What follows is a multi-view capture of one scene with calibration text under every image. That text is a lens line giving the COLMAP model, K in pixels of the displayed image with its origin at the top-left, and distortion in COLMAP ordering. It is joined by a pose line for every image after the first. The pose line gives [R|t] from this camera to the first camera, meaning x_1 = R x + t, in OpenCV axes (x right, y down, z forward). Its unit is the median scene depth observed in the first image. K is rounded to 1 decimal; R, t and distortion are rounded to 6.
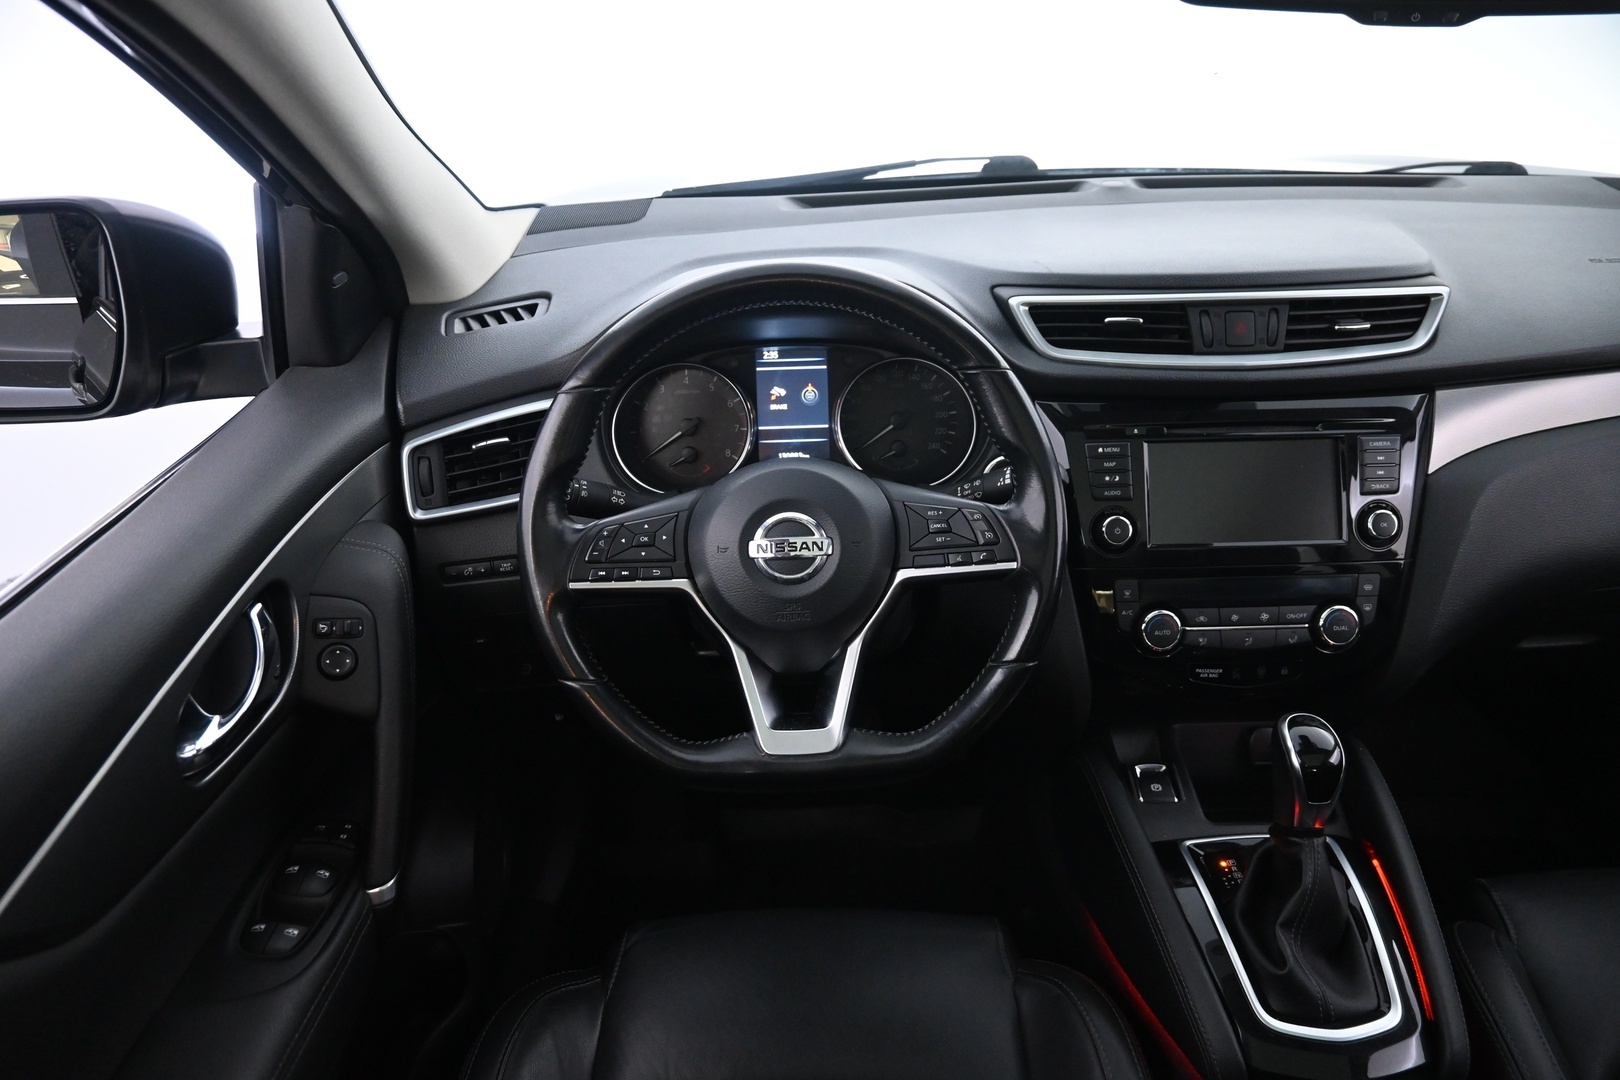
lens RADIAL K [[1171.7, 0, 810.0], [0, 1171.7, 540.0], [0, 0, 1]] dist [0.001468, 0.000381]
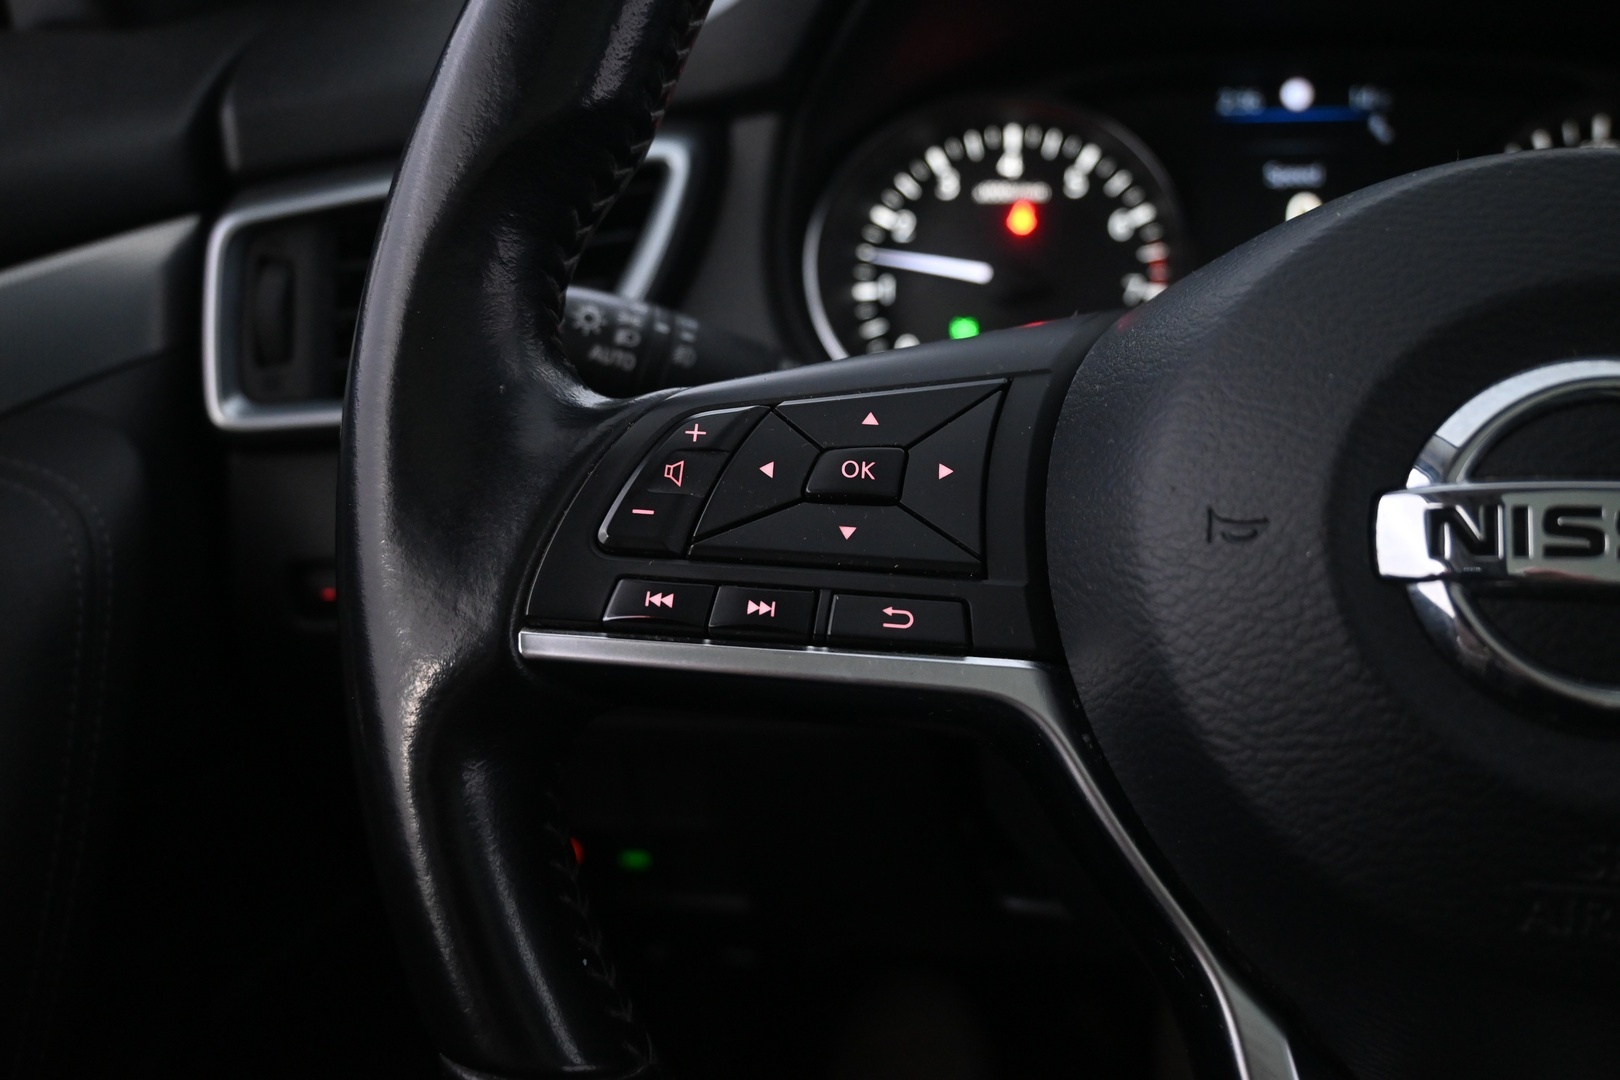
lens RADIAL K [[1290.0, 0, 810.0], [0, 1290.0, 540.0], [0, 0, 1]] dist [-0.013424, -0.003276]
pose [[0.978723, 0.071883, -0.192180, -0.101637], [-0.083944, 0.994931, -0.055364, 0.028018], [0.187227, 0.070318, 0.979797, 0.756265]]
